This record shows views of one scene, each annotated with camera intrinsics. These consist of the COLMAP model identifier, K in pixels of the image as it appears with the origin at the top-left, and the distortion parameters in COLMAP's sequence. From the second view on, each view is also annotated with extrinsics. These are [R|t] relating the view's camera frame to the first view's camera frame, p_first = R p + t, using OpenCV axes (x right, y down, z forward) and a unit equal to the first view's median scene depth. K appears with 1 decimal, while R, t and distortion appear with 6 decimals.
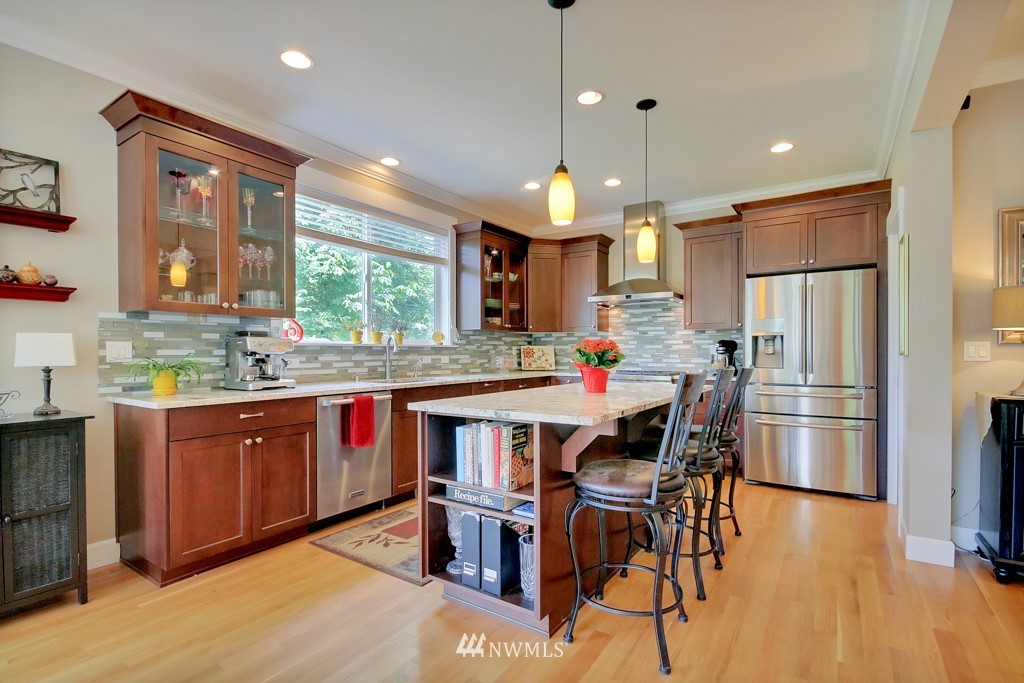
lens RADIAL K [[484.0, 0, 507.1], [0, 484.0, 352.6], [0, 0, 1]] dist [0.001356, -0.001969]
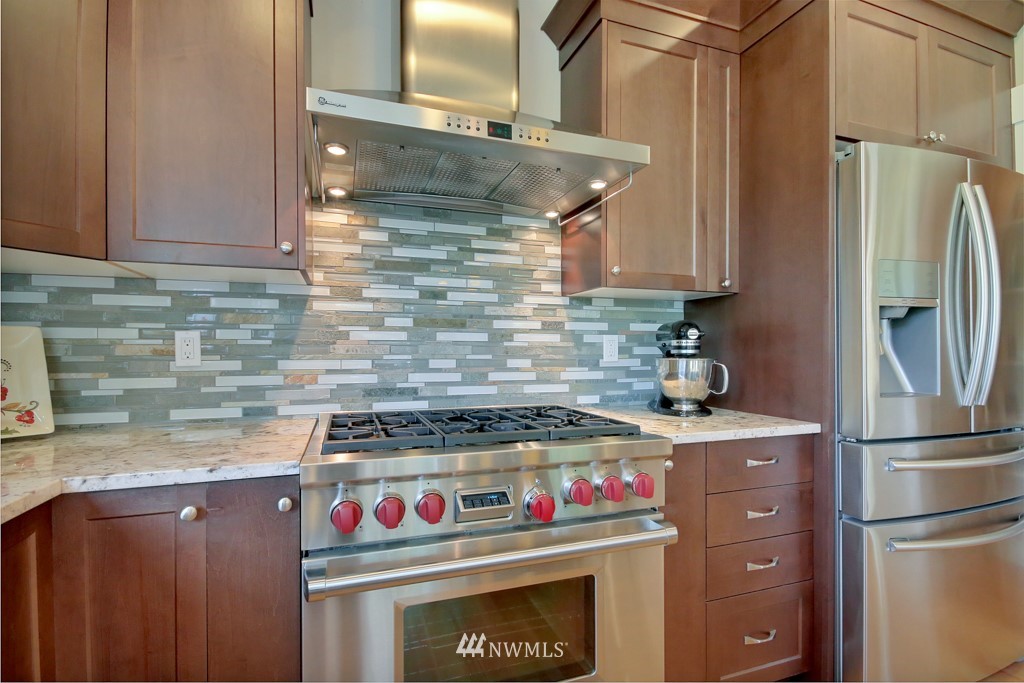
lens RADIAL K [[484.0, 0, 507.1], [0, 484.0, 352.6], [0, 0, 1]] dist [0.001356, -0.001969]
pose [[0.589986, -0.000324, 0.807413, 0.045683], [0.003994, 0.999989, -0.002517, -0.000142], [-0.807403, 0.004709, 0.589981, 0.766084]]
